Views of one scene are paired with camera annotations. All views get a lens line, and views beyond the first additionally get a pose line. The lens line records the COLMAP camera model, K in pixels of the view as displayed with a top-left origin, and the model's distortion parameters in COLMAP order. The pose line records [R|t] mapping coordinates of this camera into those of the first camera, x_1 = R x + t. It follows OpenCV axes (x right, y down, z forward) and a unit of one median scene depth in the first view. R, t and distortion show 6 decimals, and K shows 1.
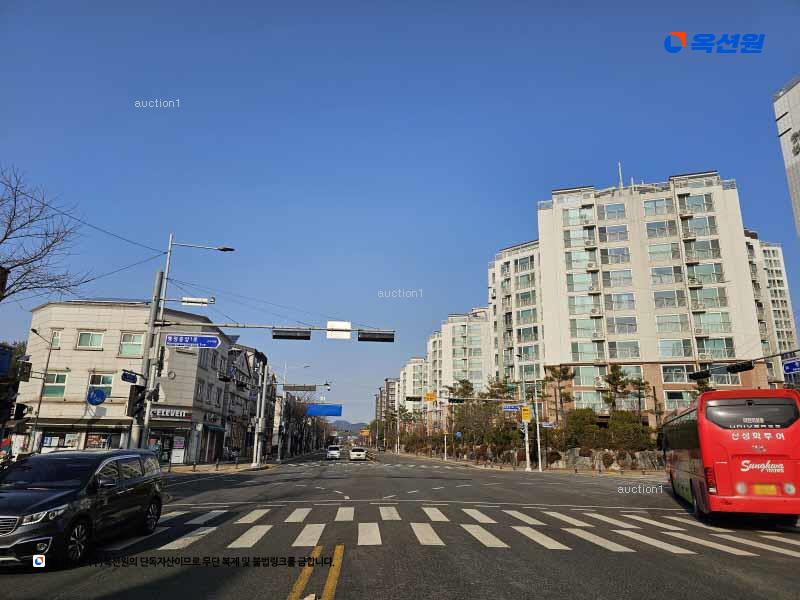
lens RADIAL K [[534.0, 0, 388.1], [0, 534.0, 299.9], [0, 0, 1]] dist [0.078579, -0.076149]
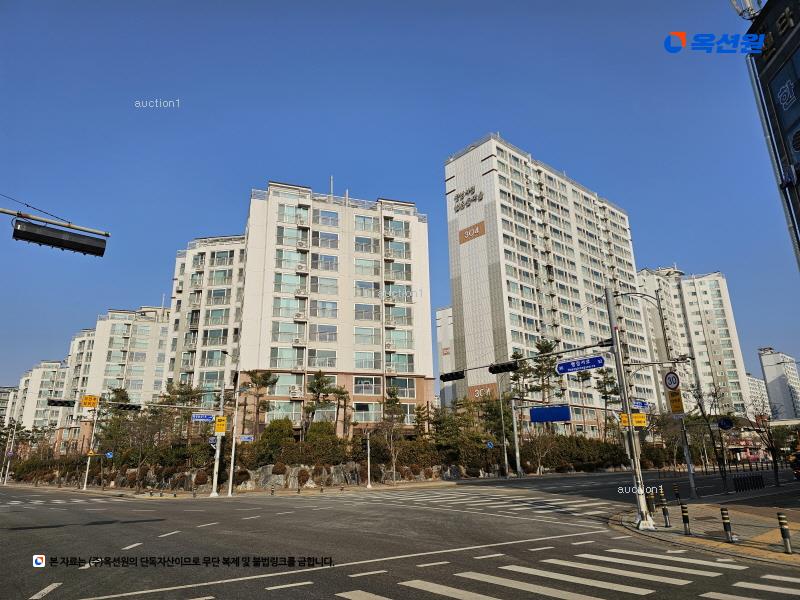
lens RADIAL K [[522.0, 0, 387.1], [0, 522.0, 300.5], [0, 0, 1]] dist [0.078821, -0.085124]
pose [[0.807343, 0.143789, 0.572295, -0.017967], [-0.122376, 0.989570, -0.075993, 0.044317], [-0.577254, -0.008682, 0.816519, 0.166115]]
